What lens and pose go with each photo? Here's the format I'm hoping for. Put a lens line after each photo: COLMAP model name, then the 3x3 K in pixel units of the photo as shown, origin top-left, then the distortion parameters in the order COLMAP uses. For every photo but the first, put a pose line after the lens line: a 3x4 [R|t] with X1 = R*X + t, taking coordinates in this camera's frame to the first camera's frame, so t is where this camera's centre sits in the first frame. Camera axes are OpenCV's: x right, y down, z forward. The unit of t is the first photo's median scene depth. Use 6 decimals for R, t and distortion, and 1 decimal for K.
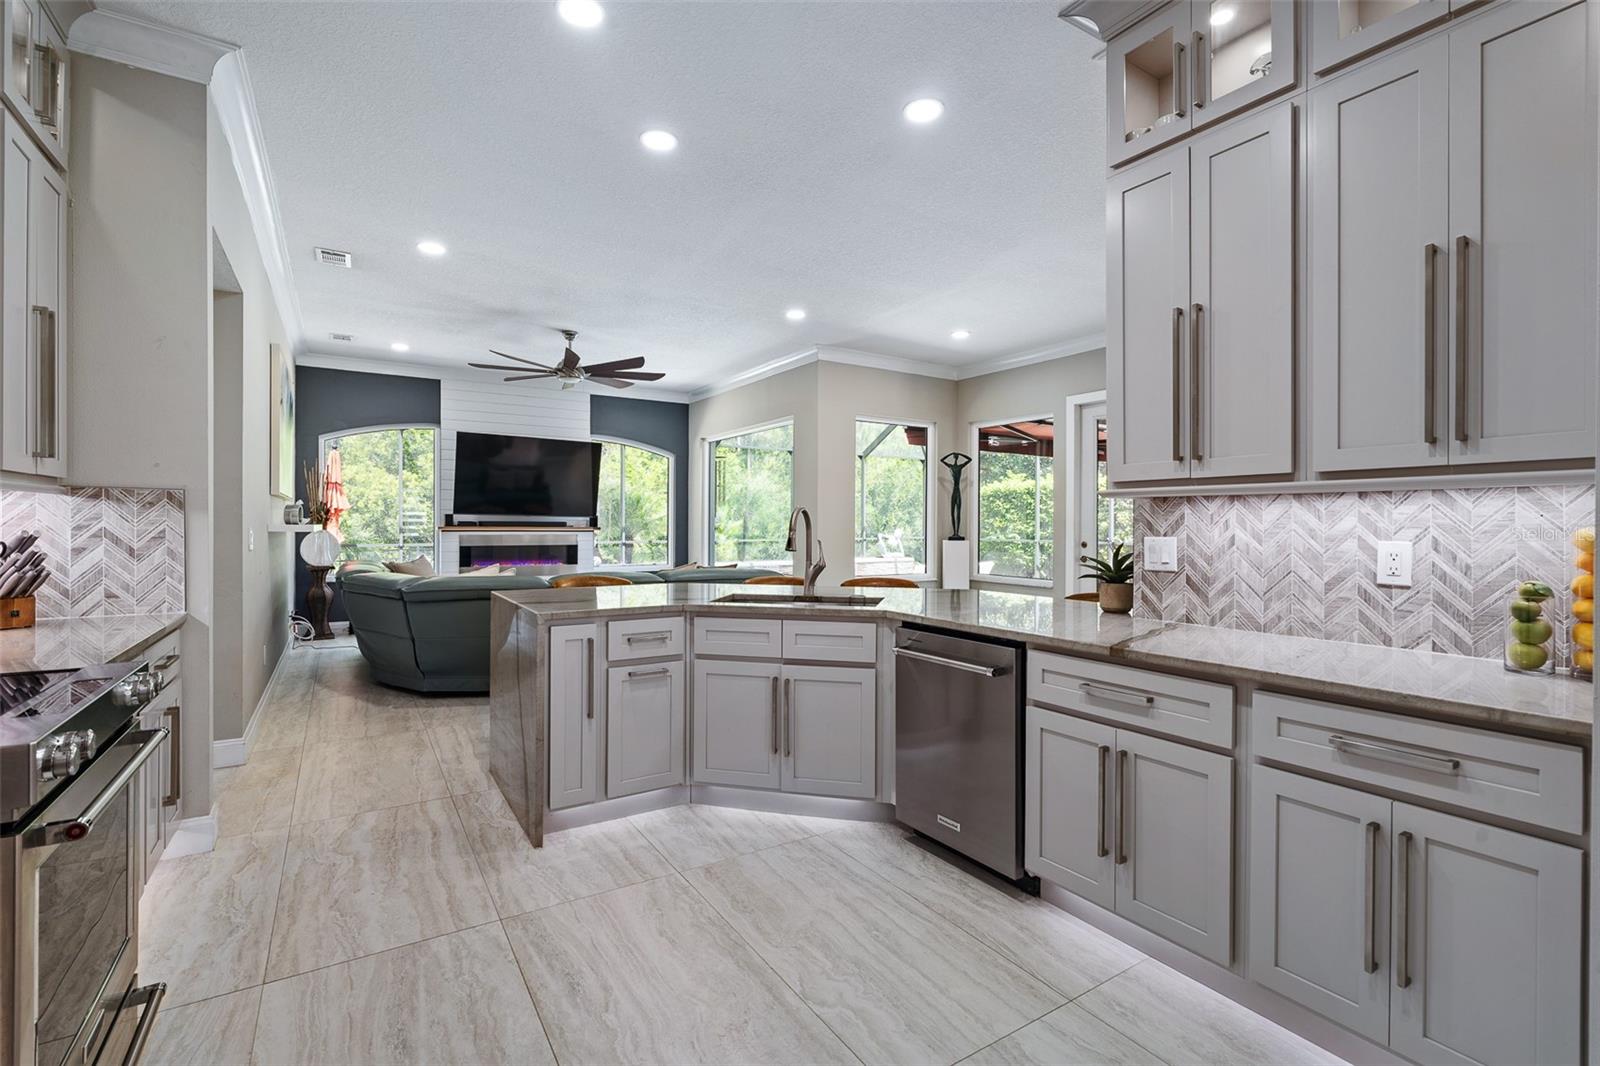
lens RADIAL K [[722.9, 0, 801.4], [0, 722.9, 524.2], [0, 0, 1]] dist [-0.008710, 0.005428]
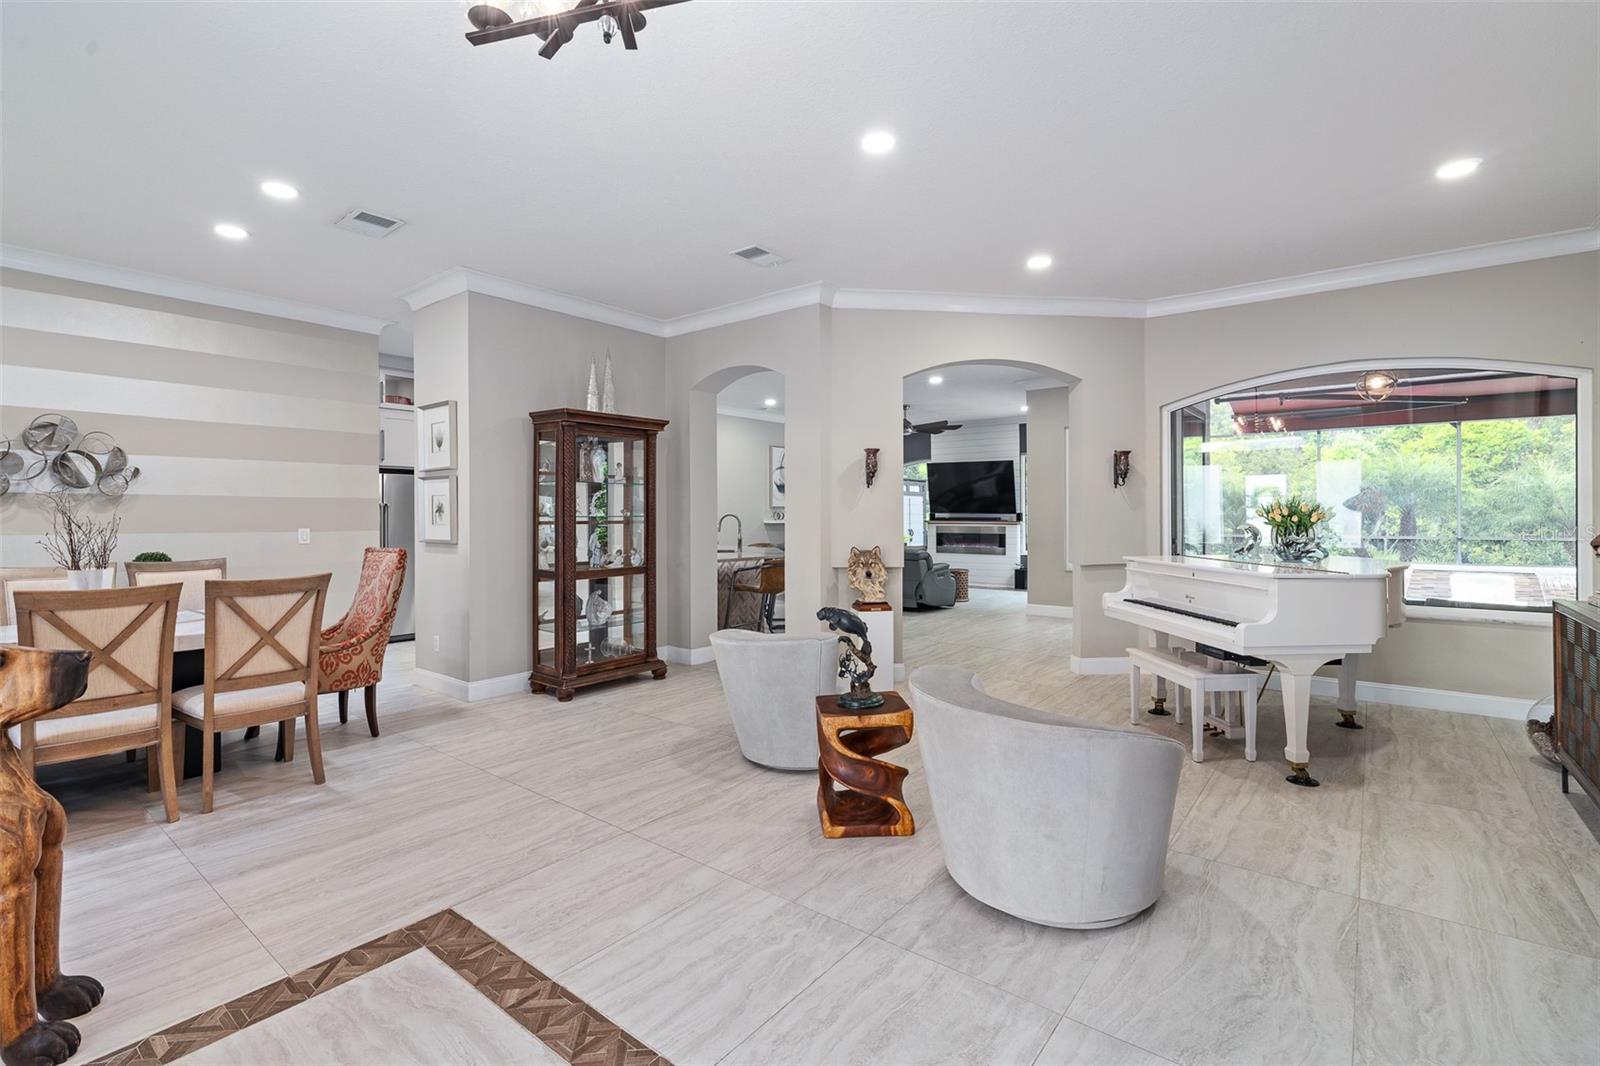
lens RADIAL K [[725.6, 0, 807.1], [0, 725.6, 513.8], [0, 0, 1]] dist [0.022795, 0.000149]
pose [[0.330731, -0.007385, -0.943696, 1.141063], [0.004737, 0.999970, -0.006165, -0.003839], [0.943713, -0.002431, 0.330756, 0.216024]]
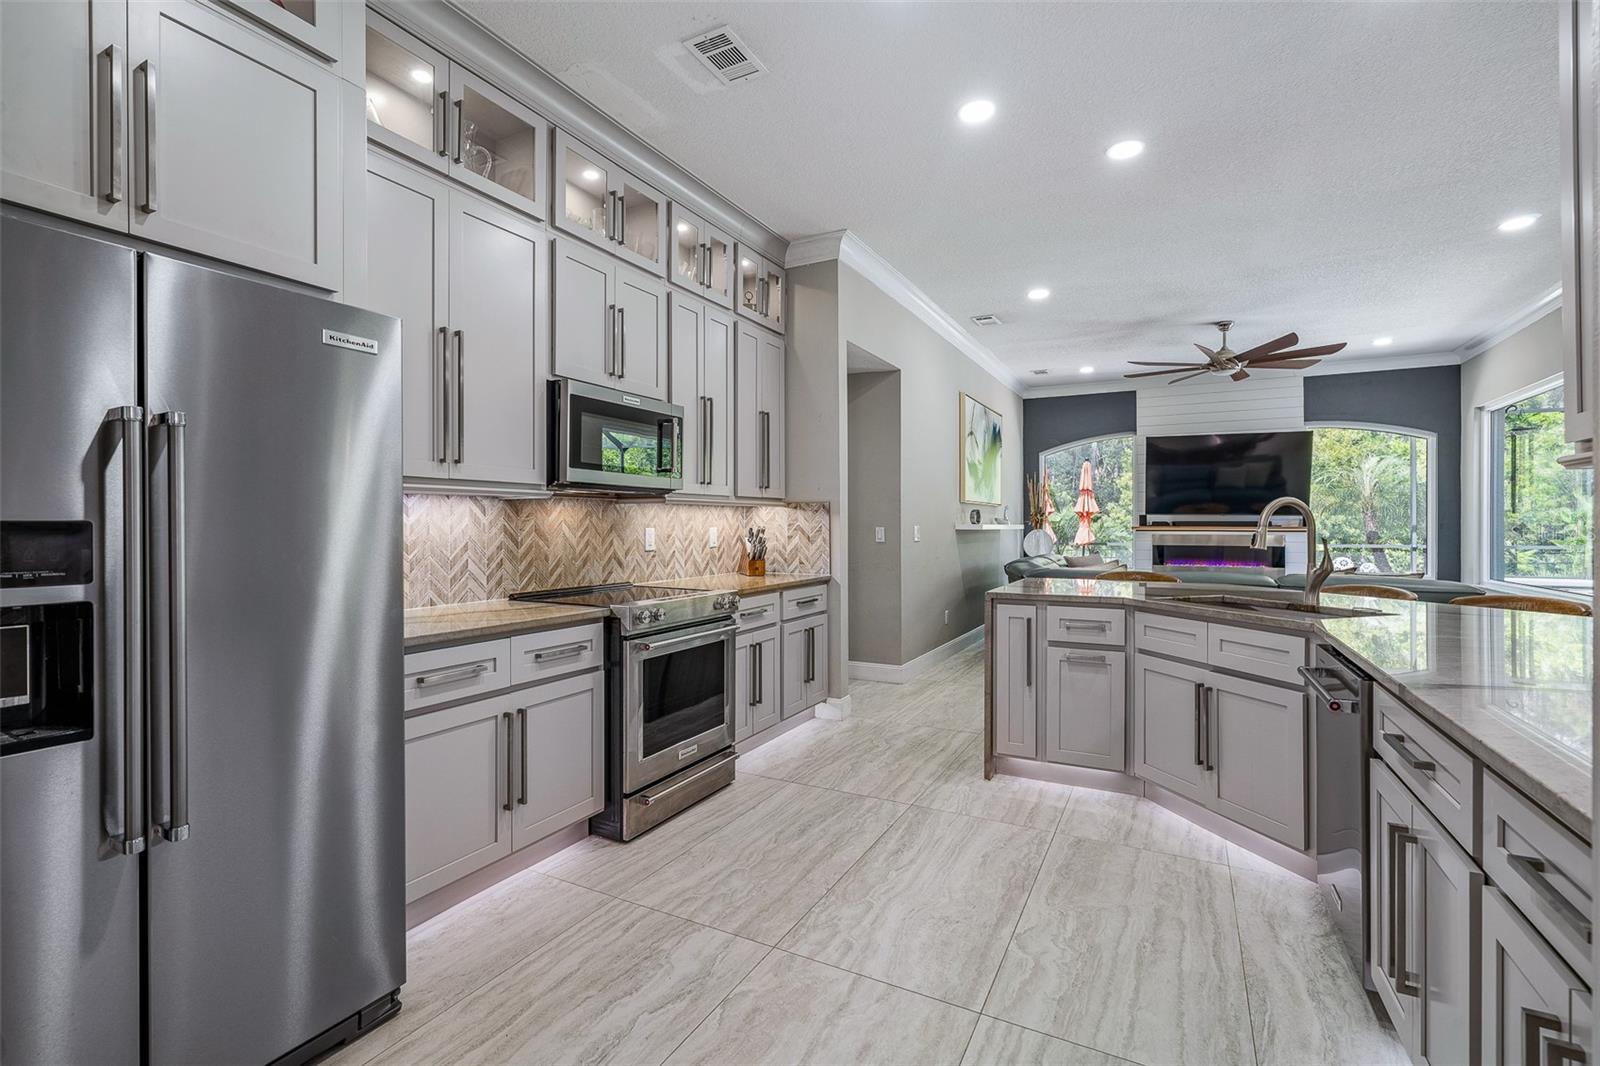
lens RADIAL K [[719.5, 0, 803.4], [0, 719.5, 524.9], [0, 0, 1]] dist [-0.008700, 0.004649]
pose [[0.496417, -0.004470, -0.868072, 0.216163], [0.002721, 0.999990, -0.003593, 0.004052], [0.868080, -0.000578, 0.496425, 0.041060]]
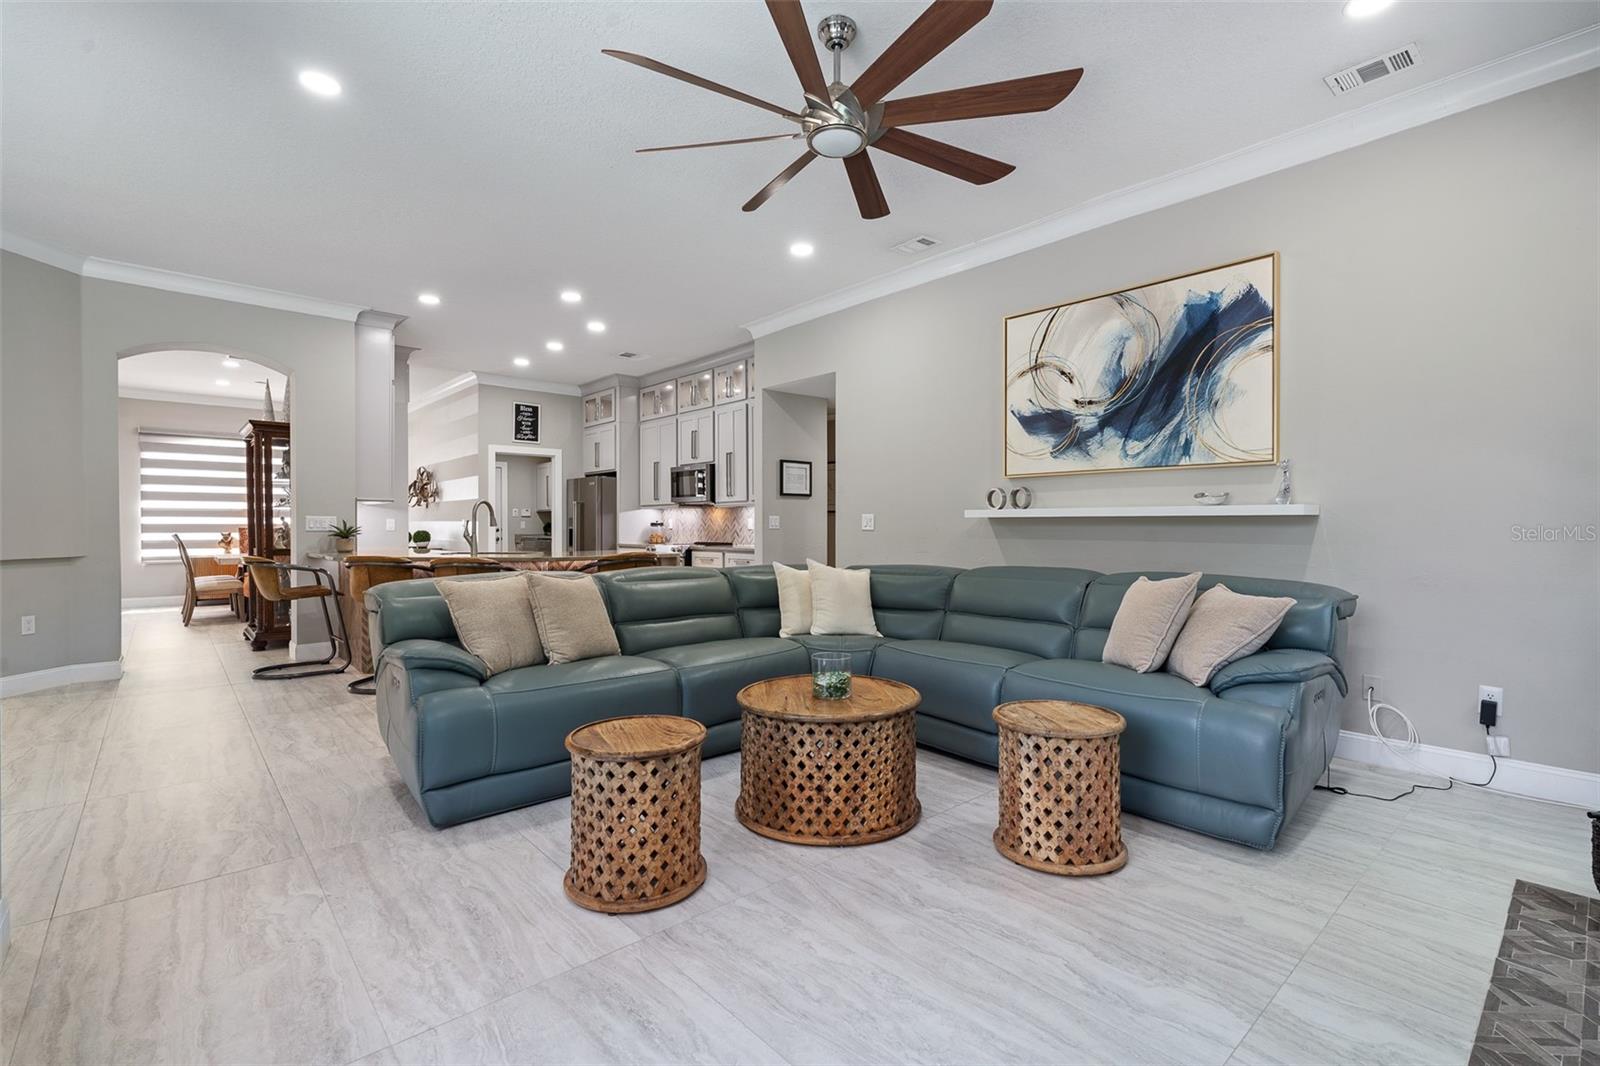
lens RADIAL K [[722.6, 0, 800.0], [0, 722.6, 533.0], [0, 0, 1]] dist [-0.007594, 0.004812]
pose [[-0.987887, -0.002858, -0.155146, -0.224866], [-0.004368, 0.999946, 0.009391, 0.016089], [0.155111, 0.009954, -0.987847, 1.337105]]
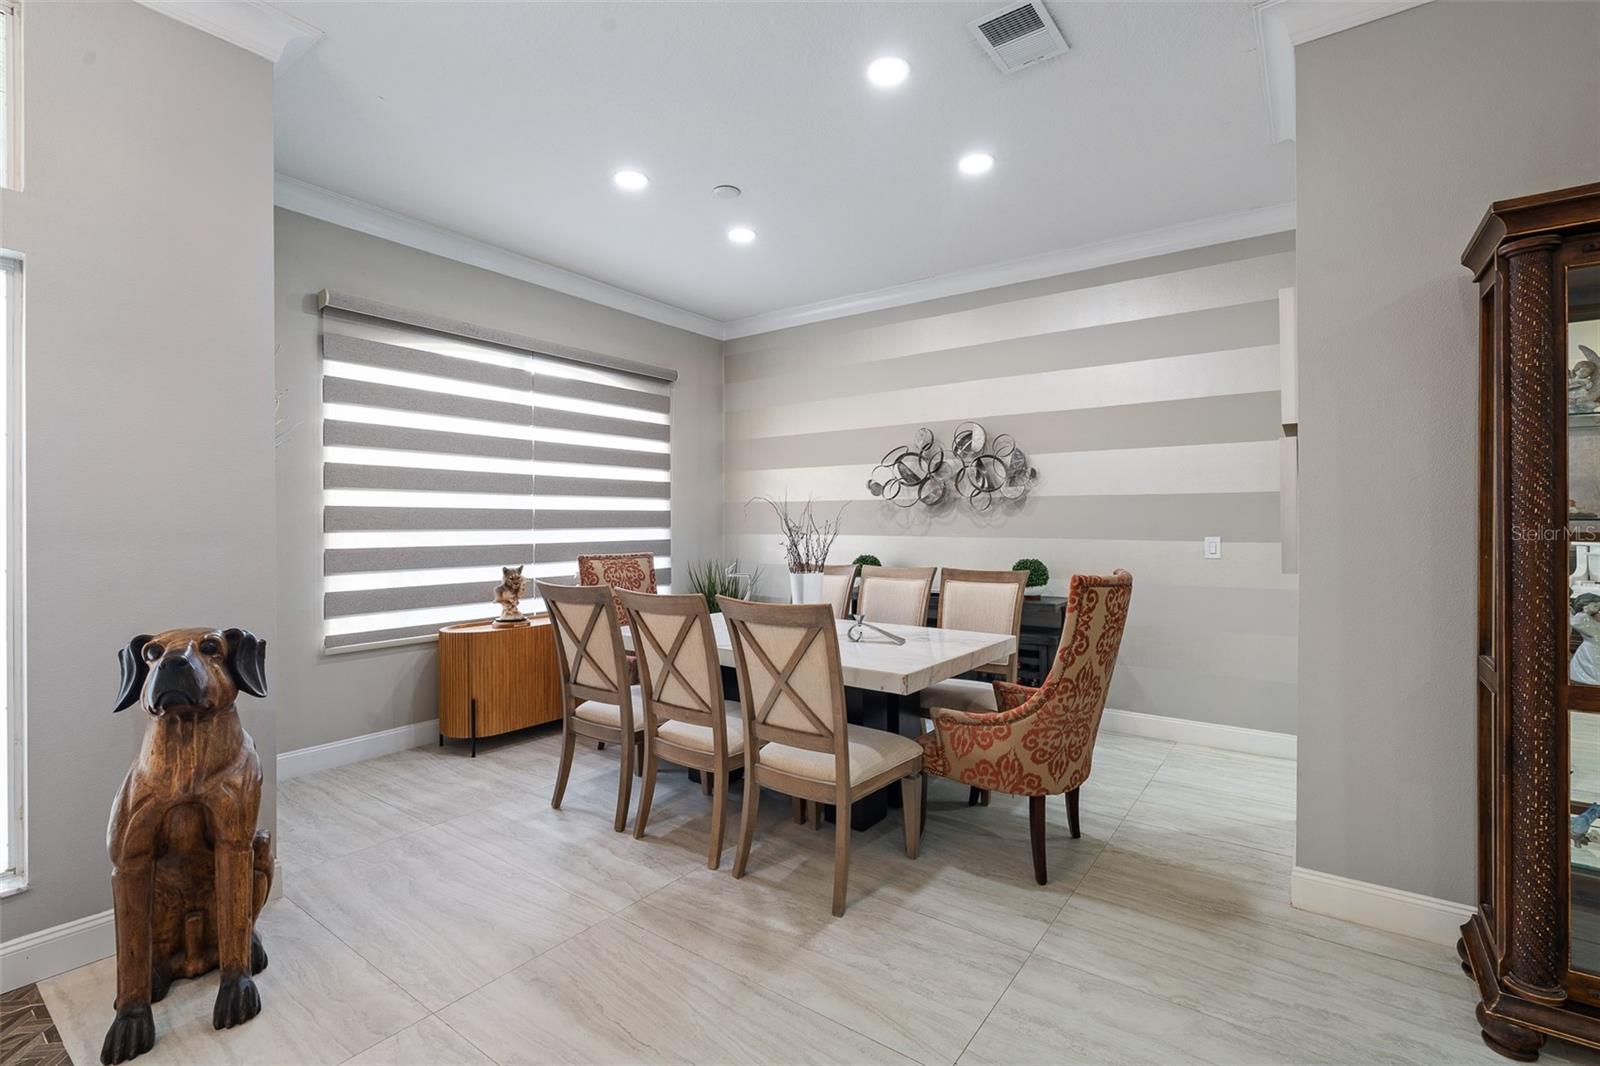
lens RADIAL K [[719.5, 0, 803.4], [0, 719.5, 524.9], [0, 0, 1]] dist [-0.008700, 0.004649]
pose [[-0.929789, -0.005031, -0.368058, 0.702155], [-0.006250, 0.999978, 0.002120, -0.004099], [0.368039, 0.004271, -0.929801, 0.365110]]
